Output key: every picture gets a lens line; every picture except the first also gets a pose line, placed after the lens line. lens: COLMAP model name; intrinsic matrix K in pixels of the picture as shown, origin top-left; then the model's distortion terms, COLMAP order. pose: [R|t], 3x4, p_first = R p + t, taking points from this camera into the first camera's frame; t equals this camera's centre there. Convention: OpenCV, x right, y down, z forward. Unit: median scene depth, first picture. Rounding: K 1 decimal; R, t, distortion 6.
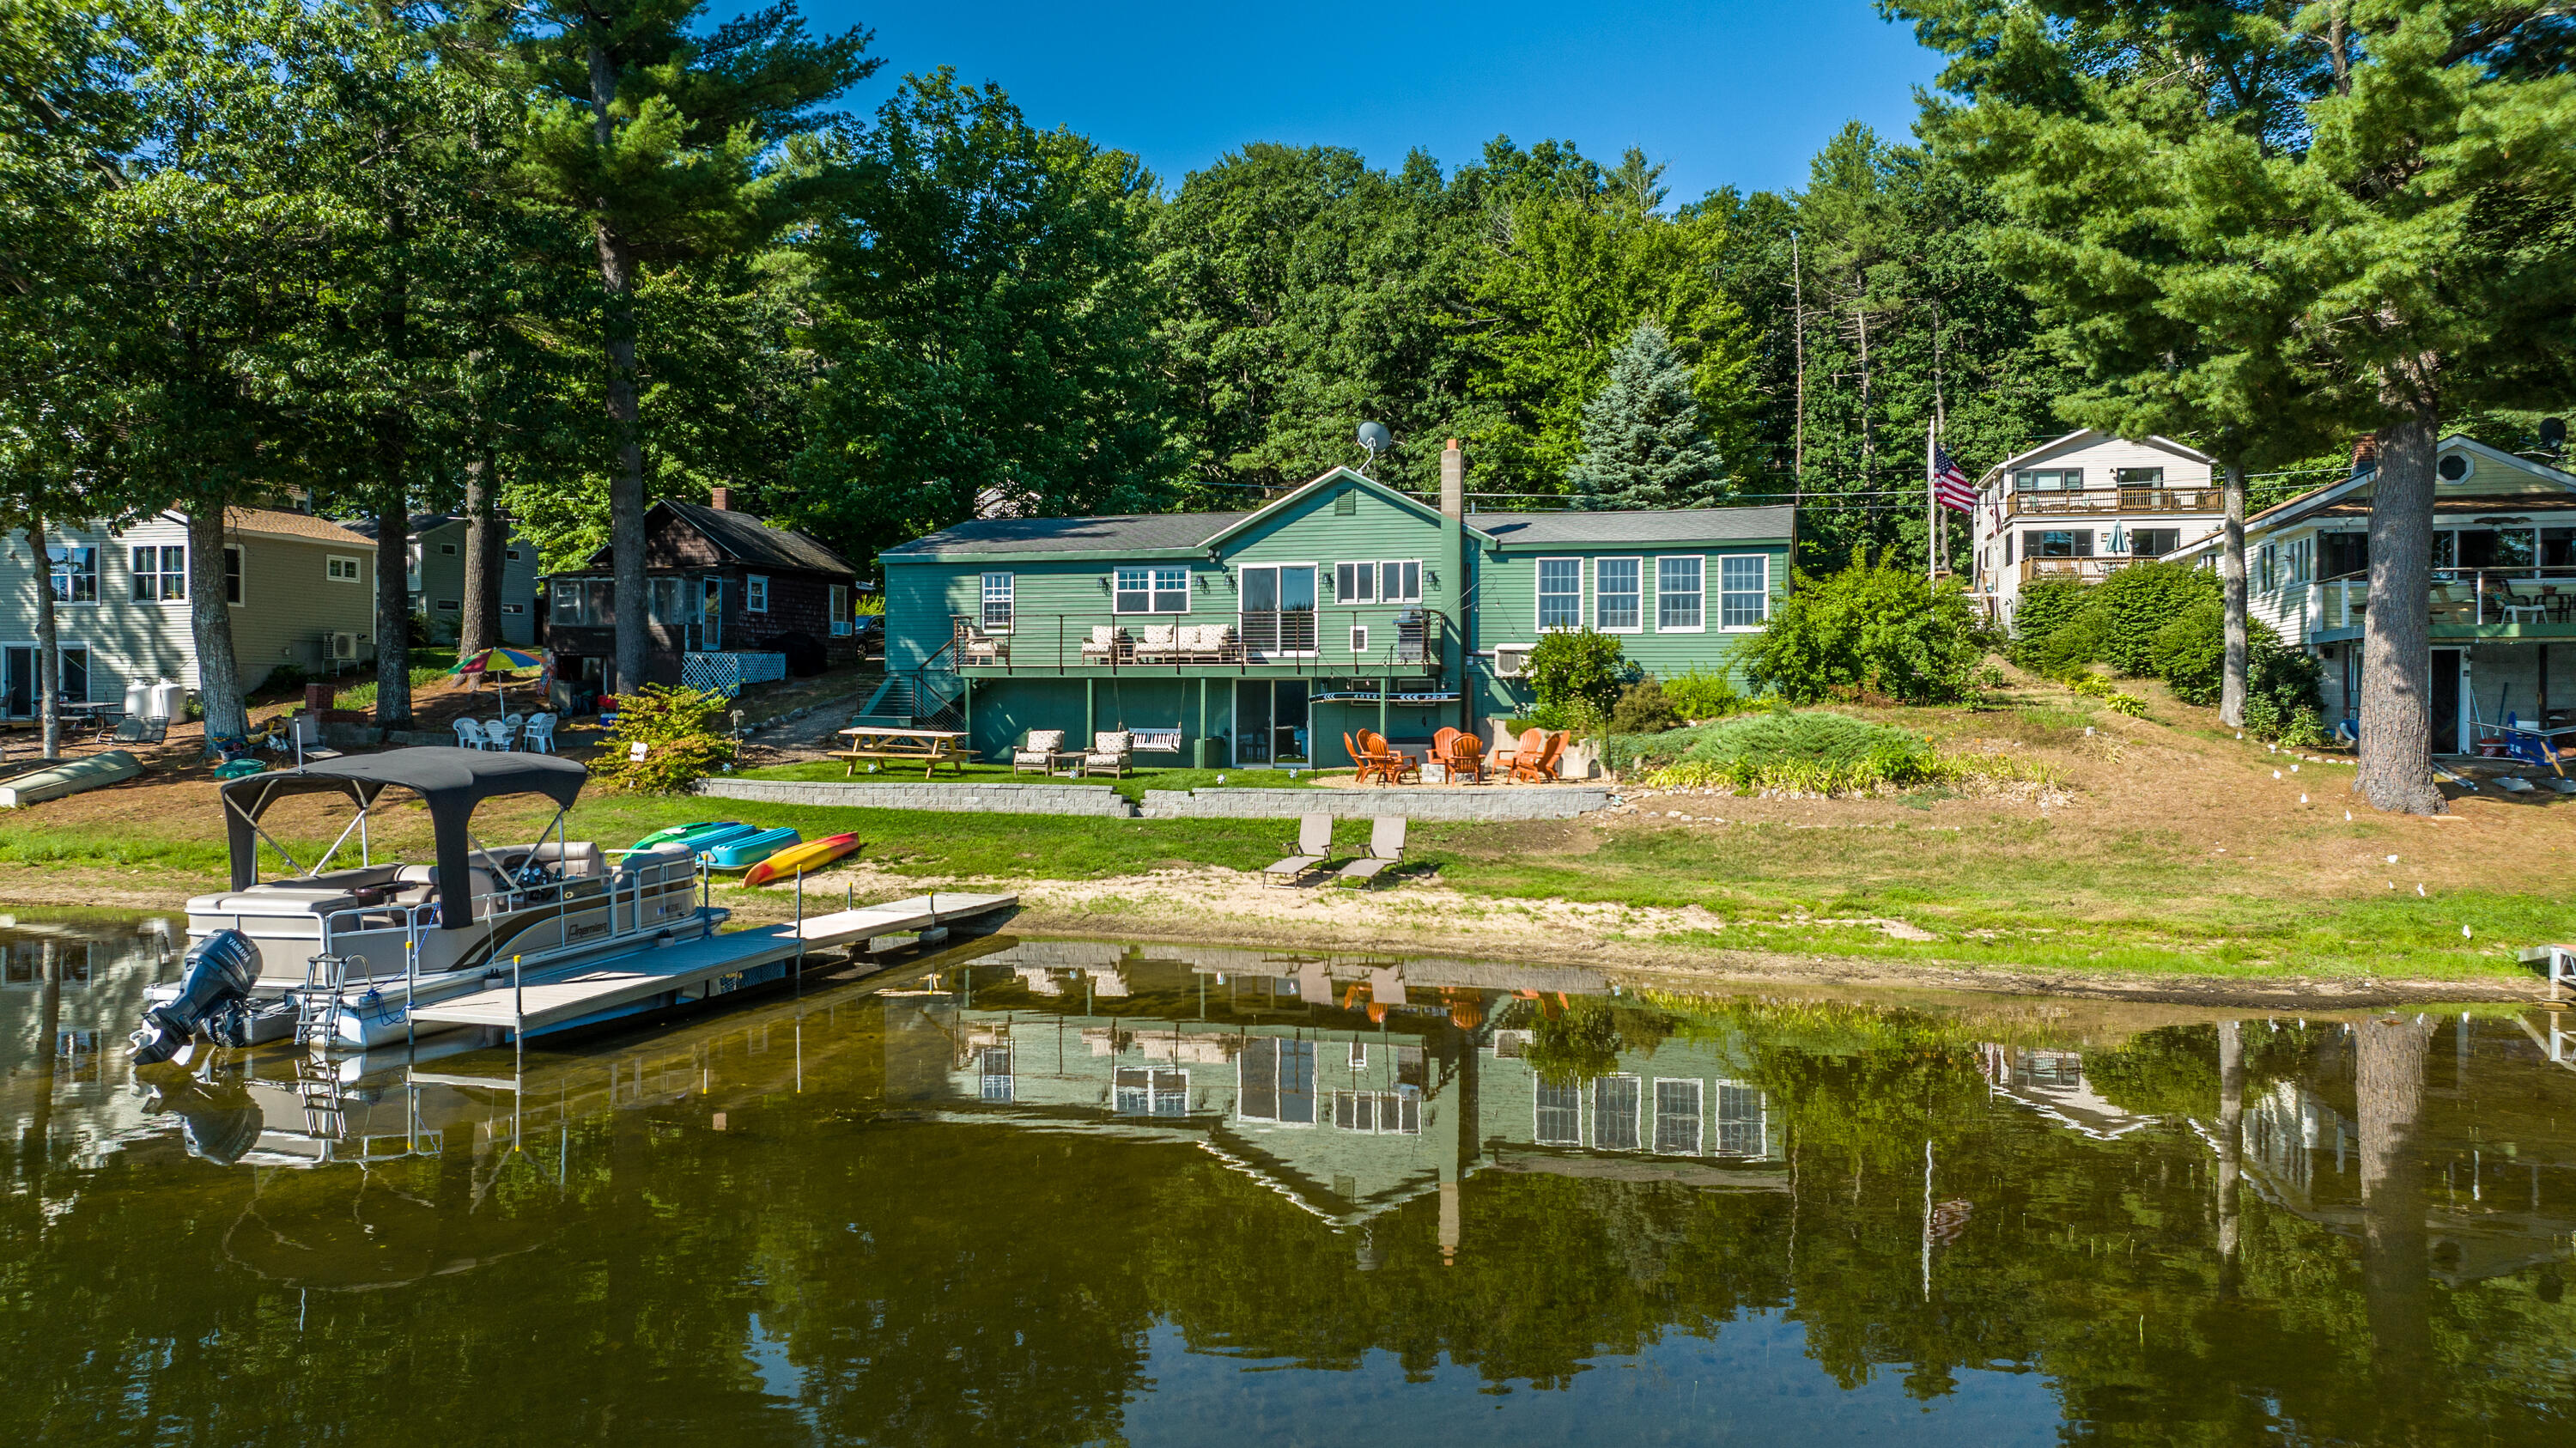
lens RADIAL K [[1811.6, 0, 1287.0], [0, 1811.6, 730.3], [0, 0, 1]] dist [-0.030610, 0.026983]
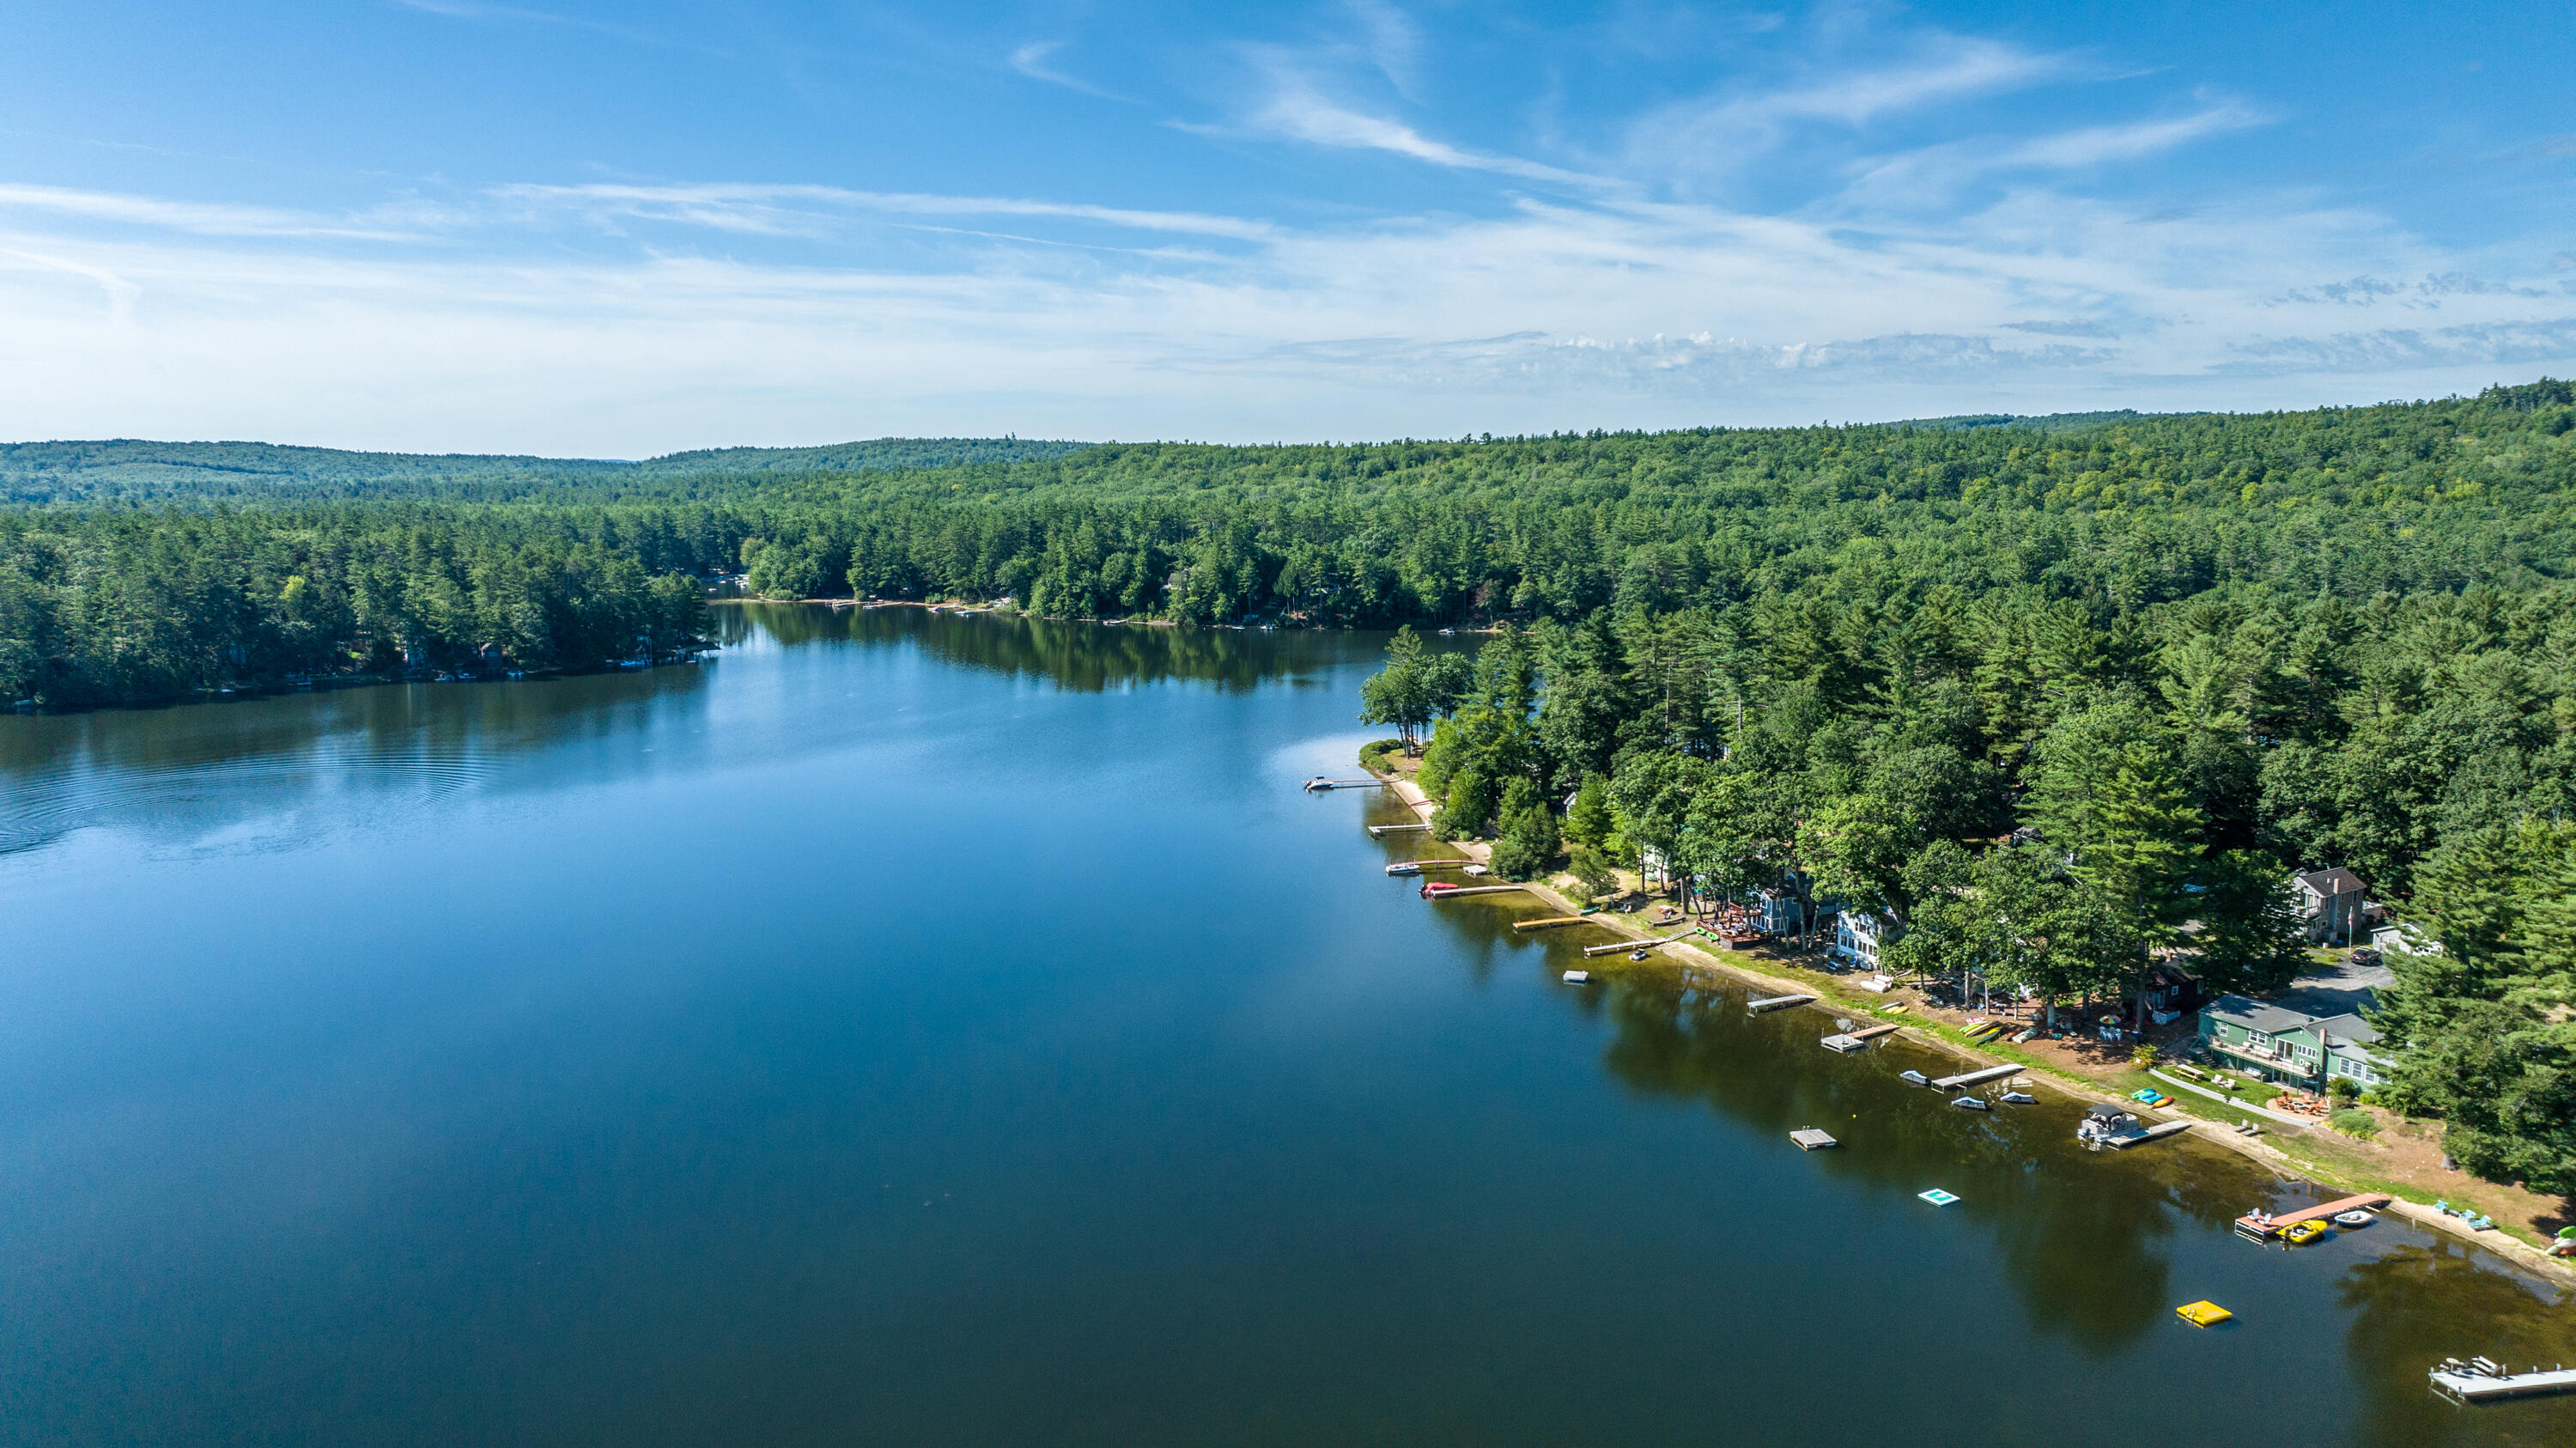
lens RADIAL K [[1811.6, 0, 1304.5], [0, 1811.6, 734.8], [0, 0, 1]] dist [-0.030610, 0.026983]
pose [[0.697368, 0.106094, -0.708817, 1.442864], [-0.004000, 0.989544, 0.144178, -1.544426], [0.716702, -0.097710, 0.690501, -3.934844]]
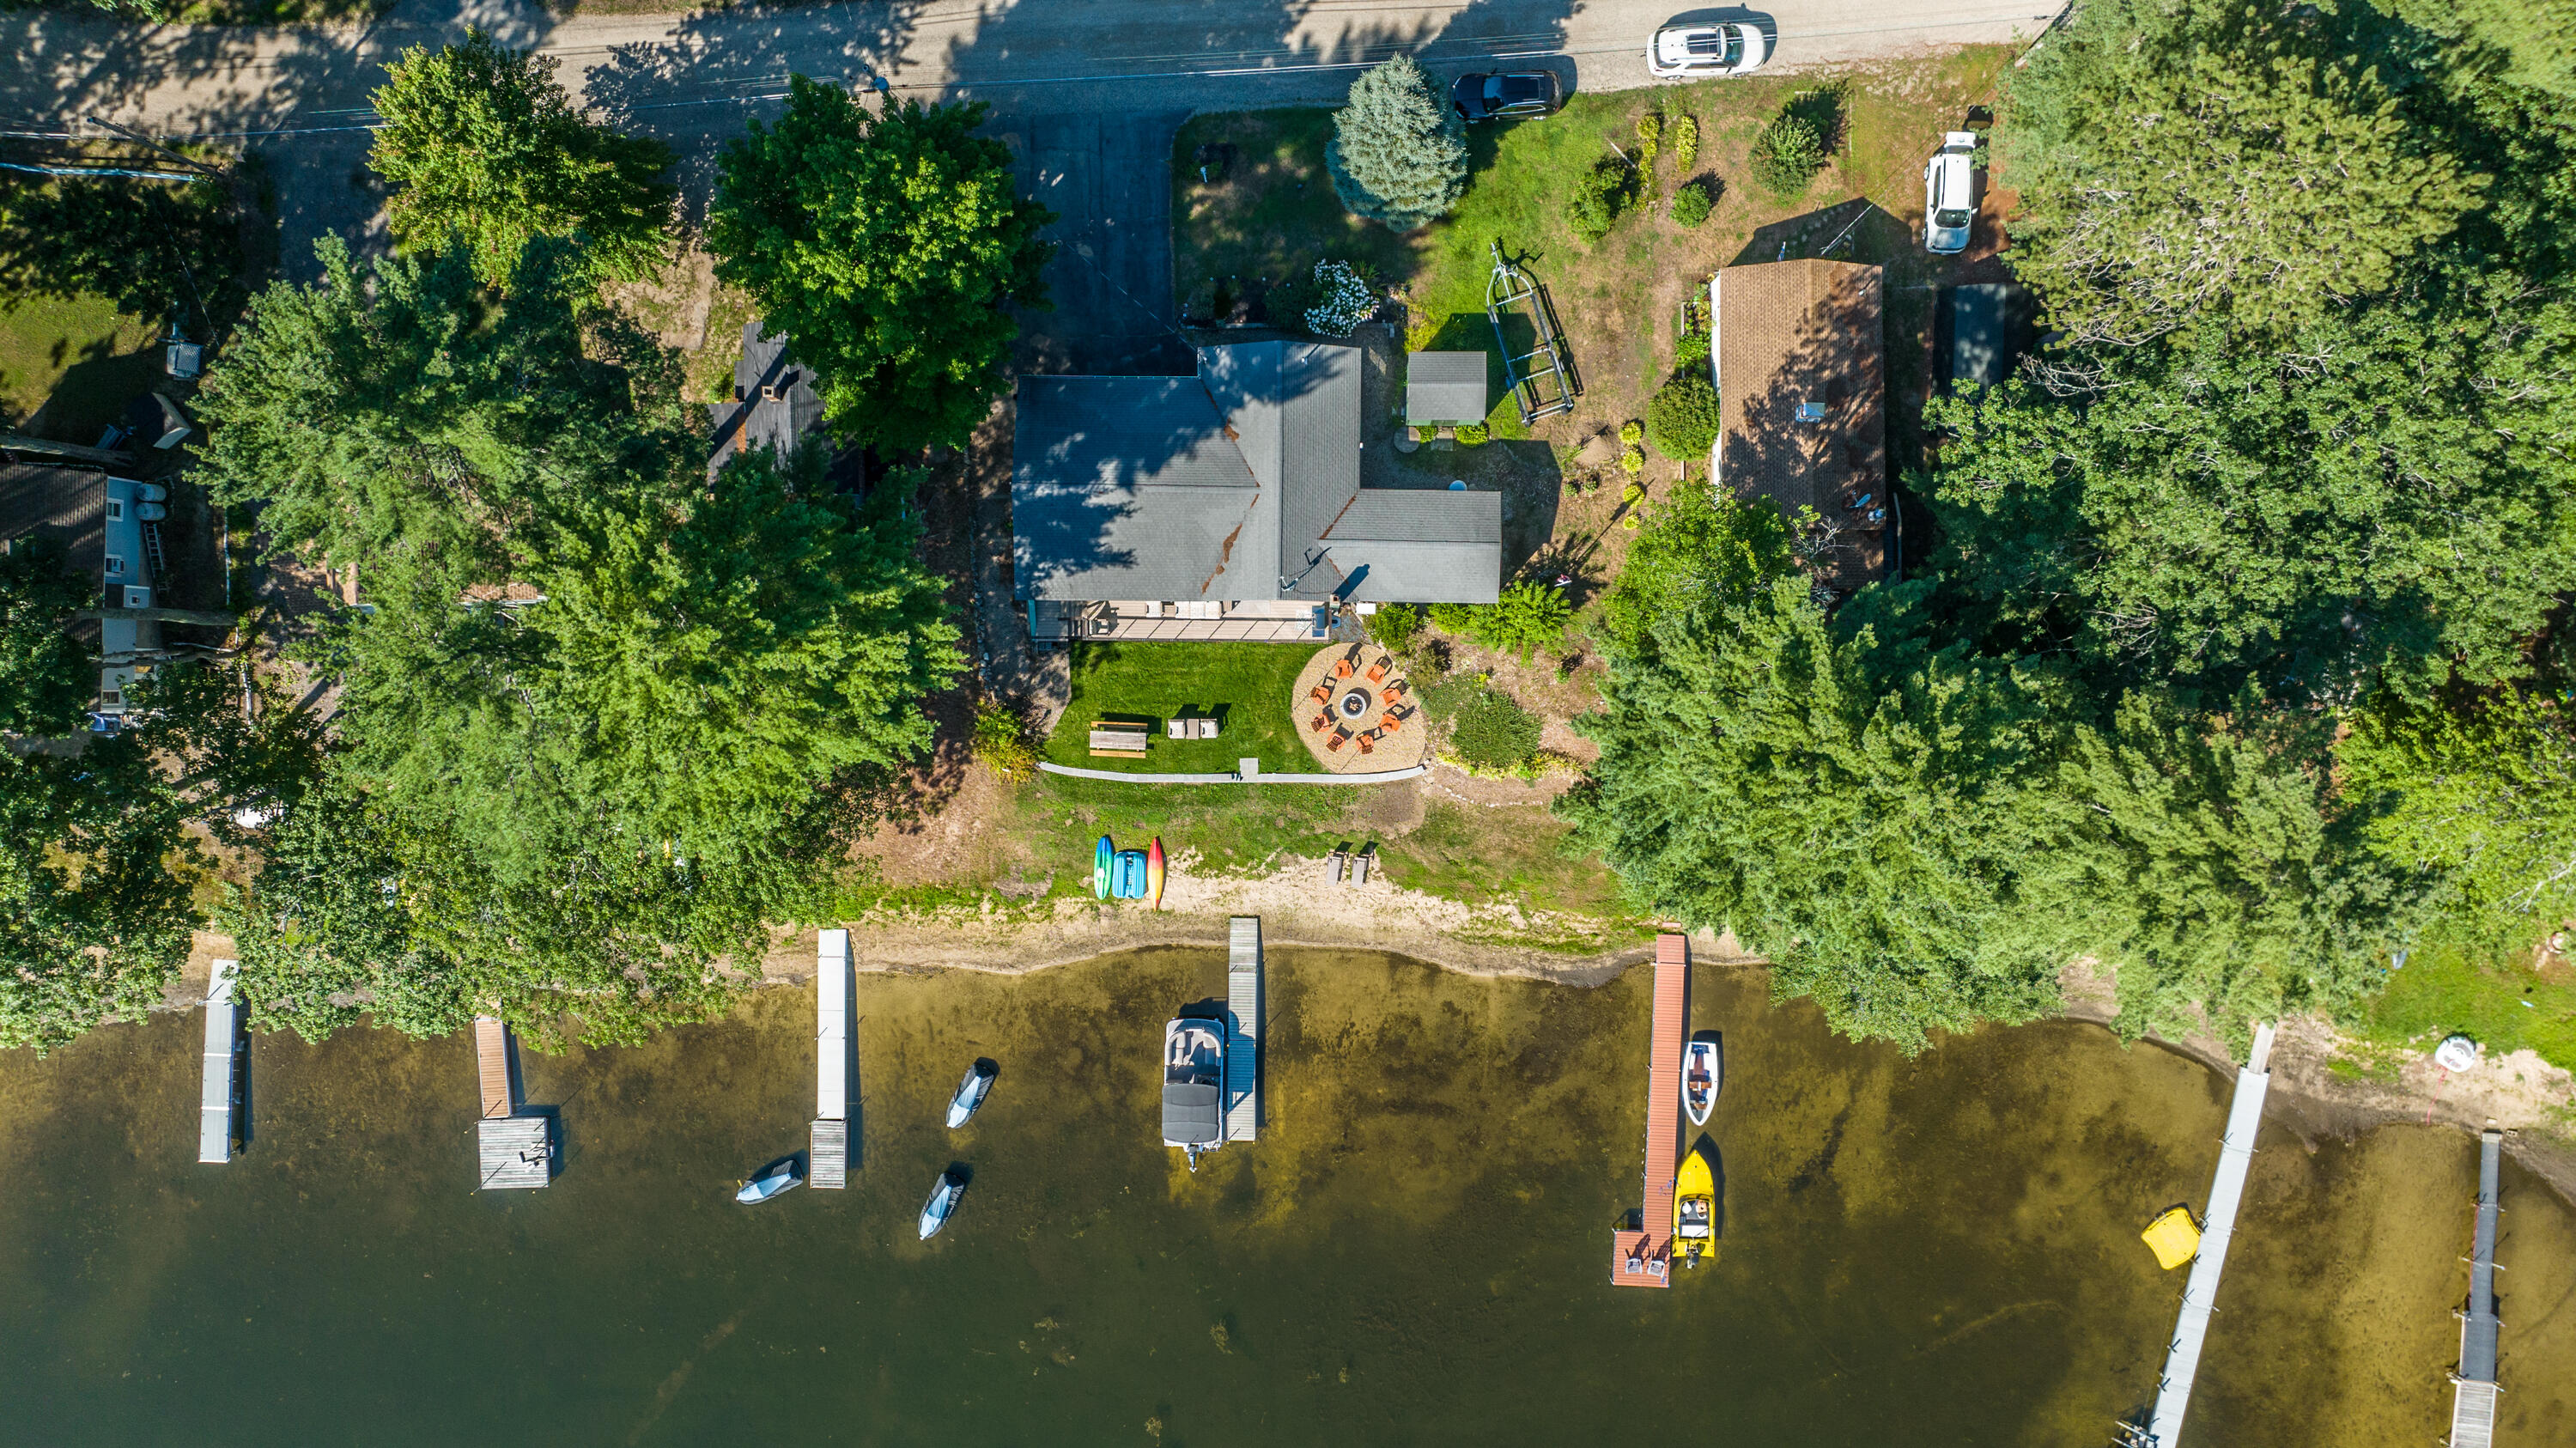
lens RADIAL K [[1811.6, 0, 1289.3], [0, 1811.6, 716.1], [0, 0, 1]] dist [-0.030610, 0.026983]
pose [[0.960249, -0.278001, -0.025261, 0.060431], [0.025404, -0.003088, 0.999672, -2.116139], [-0.277988, -0.960576, 0.004097, 0.887606]]
